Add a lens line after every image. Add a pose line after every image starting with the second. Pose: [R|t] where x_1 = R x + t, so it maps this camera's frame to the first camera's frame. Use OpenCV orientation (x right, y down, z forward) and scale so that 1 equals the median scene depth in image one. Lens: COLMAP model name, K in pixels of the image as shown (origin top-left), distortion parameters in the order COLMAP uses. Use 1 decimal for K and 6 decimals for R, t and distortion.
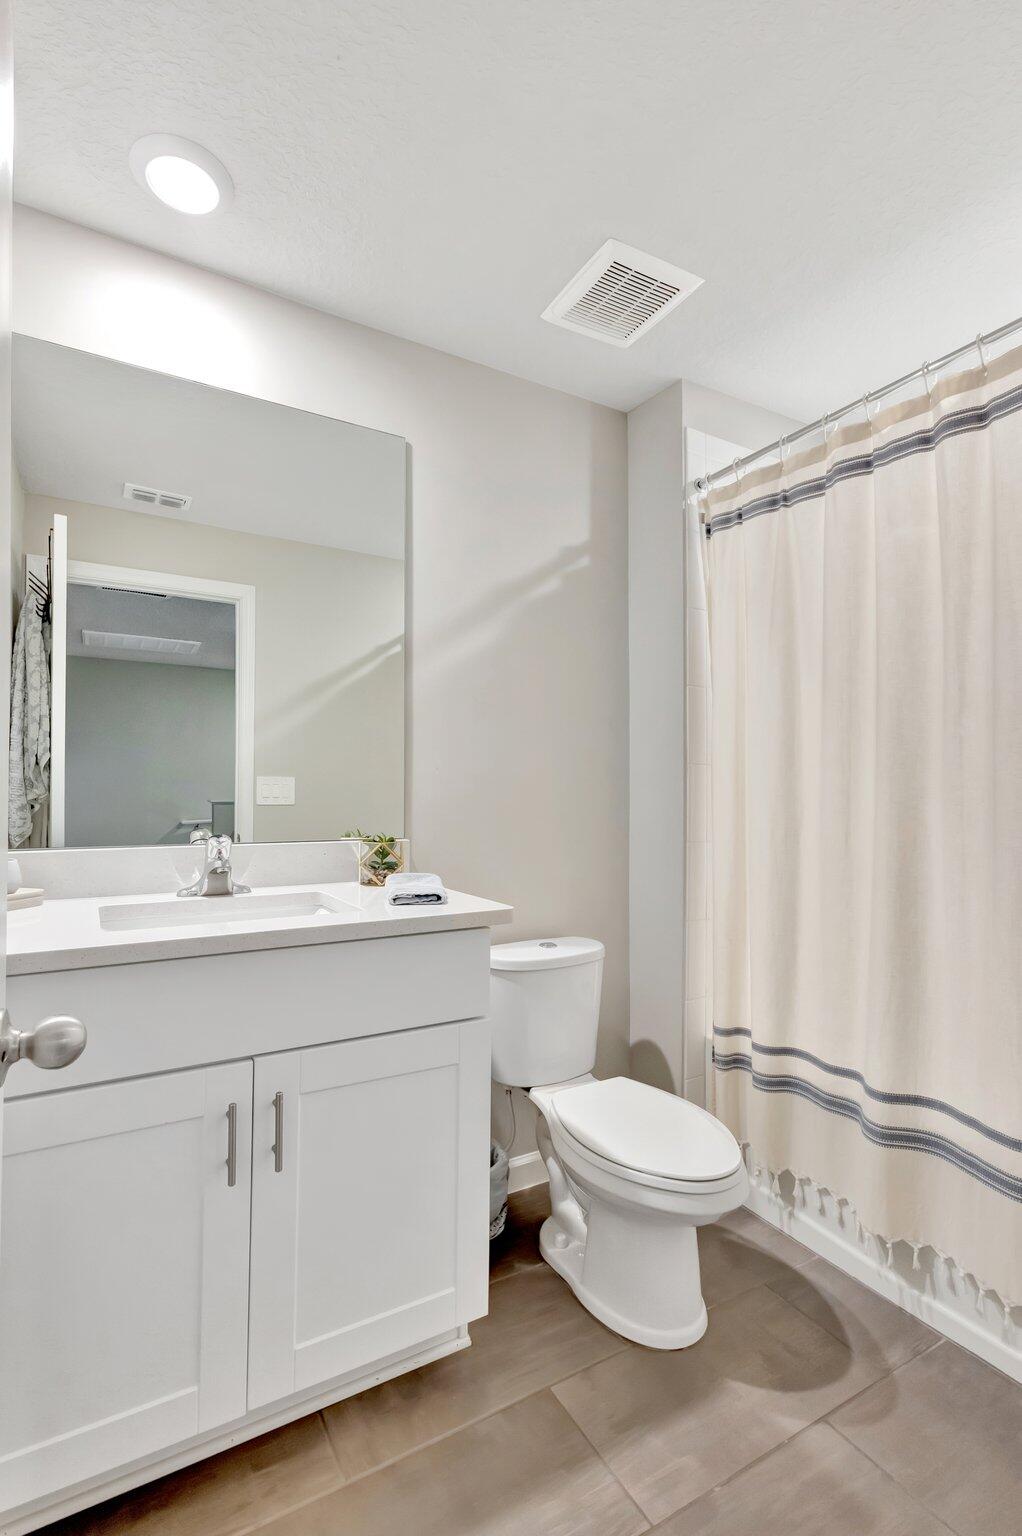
lens RADIAL K [[713.9, 0, 512.1], [0, 713.9, 780.3], [0, 0, 1]] dist [0.001796, -0.000499]
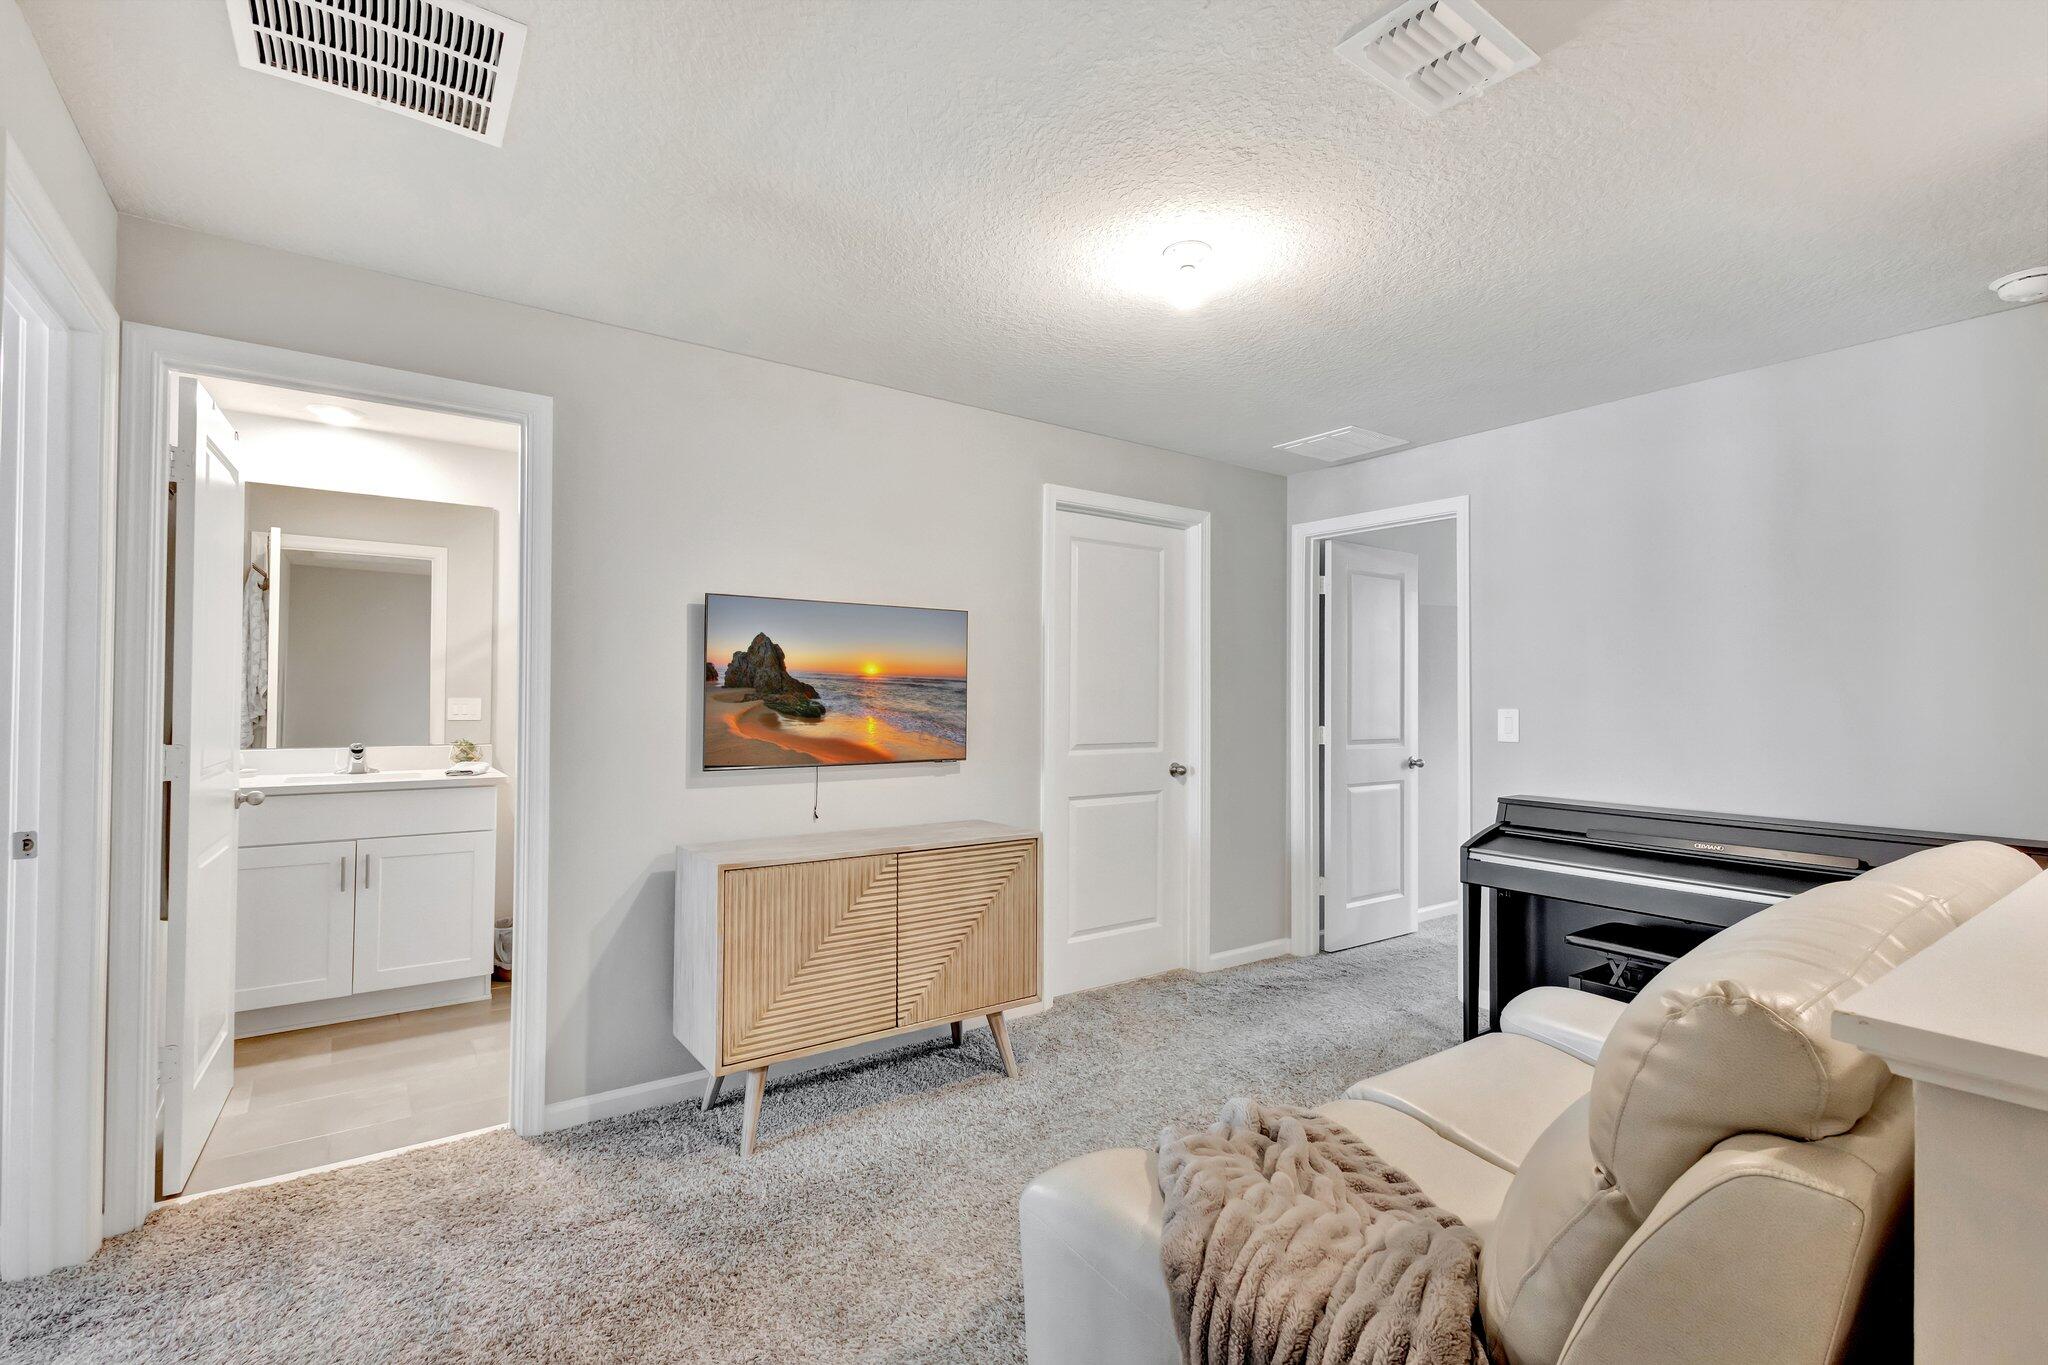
lens RADIAL K [[951.8, 0, 1021.4], [0, 951.8, 679.1], [0, 0, 1]] dist [0.001796, -0.000499]
pose [[0.996738, 0.004043, 0.080600, 0.705753], [-0.003909, 0.999991, -0.001819, -0.053924], [-0.080607, 0.001498, 0.996745, -1.023938]]
